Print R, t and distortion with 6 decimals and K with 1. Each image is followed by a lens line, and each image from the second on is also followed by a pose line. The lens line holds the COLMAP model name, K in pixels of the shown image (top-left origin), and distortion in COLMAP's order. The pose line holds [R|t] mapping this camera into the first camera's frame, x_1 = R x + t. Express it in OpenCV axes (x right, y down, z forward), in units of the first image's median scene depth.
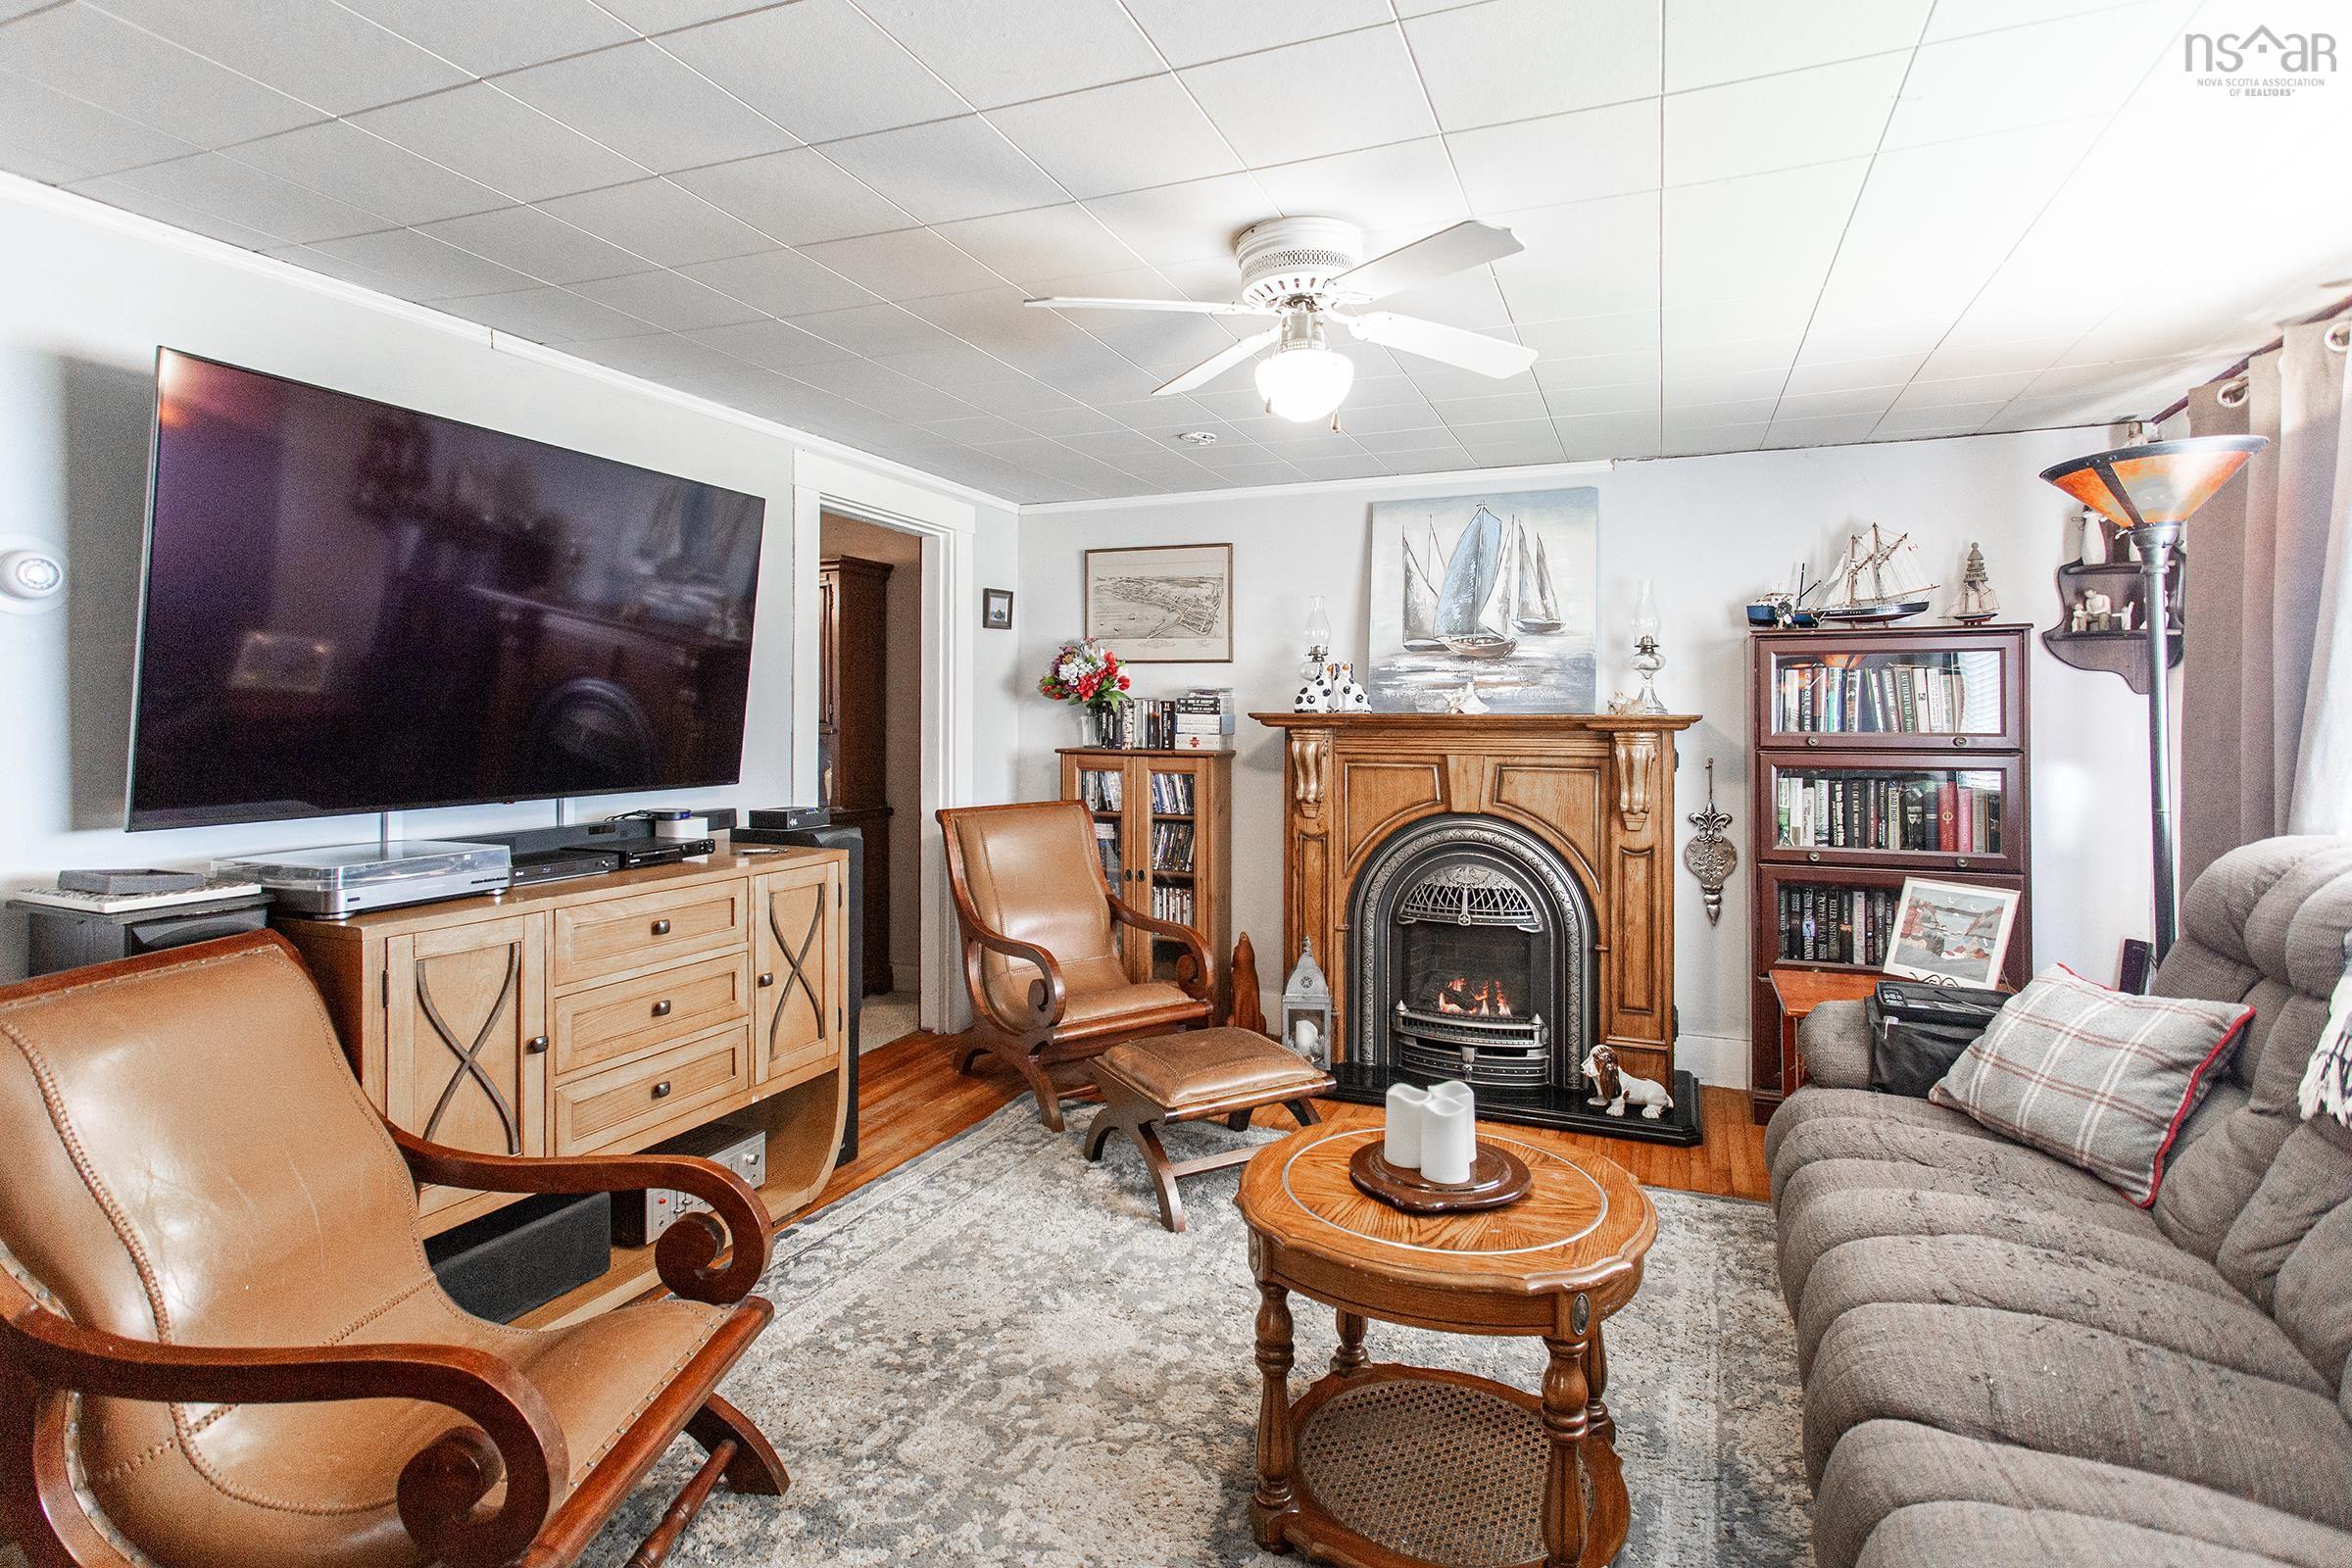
lens RADIAL K [[1157.6, 0, 1208.2], [0, 1157.6, 705.3], [0, 0, 1]] dist [0.000622, 0.000013]
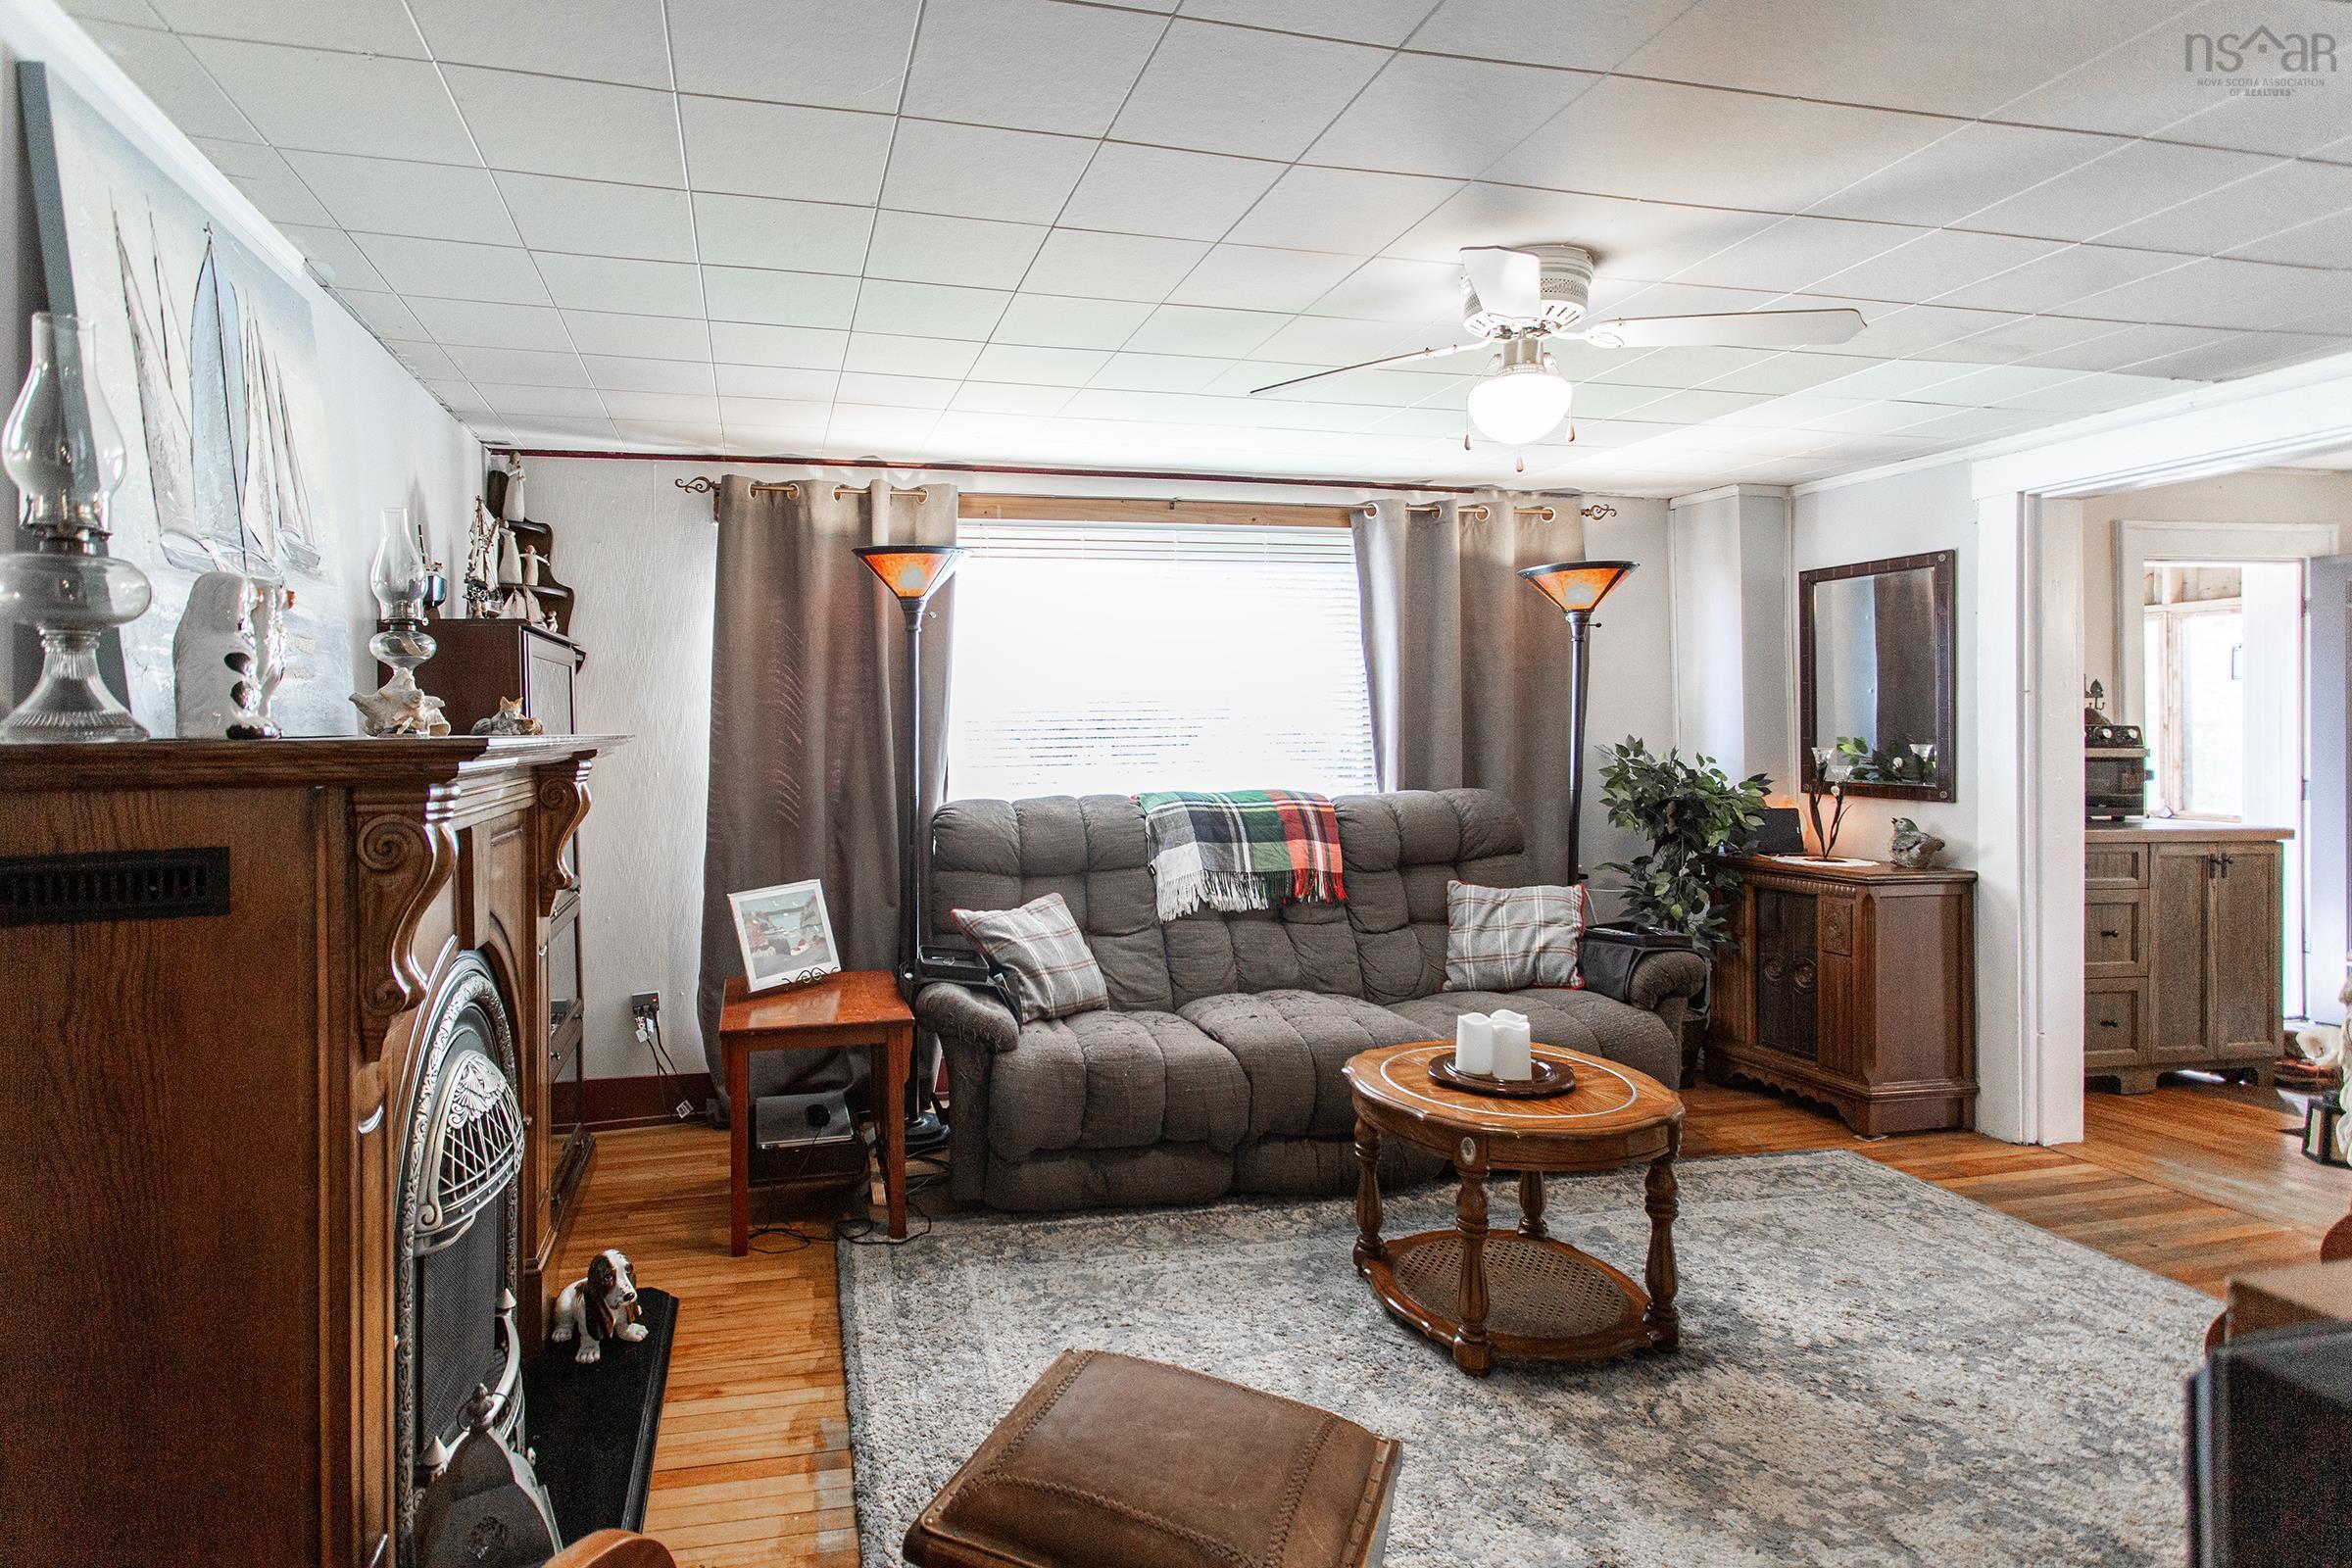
lens RADIAL K [[1157.6, 0, 1030.9], [0, 1157.6, 743.8], [0, 0, 1]] dist [0.000622, 0.000013]
pose [[-0.557921, -0.000736, 0.829894, -0.502088], [0.000627, 0.999999, 0.001309, 0.024120], [-0.829894, 0.001251, -0.557920, 1.836086]]
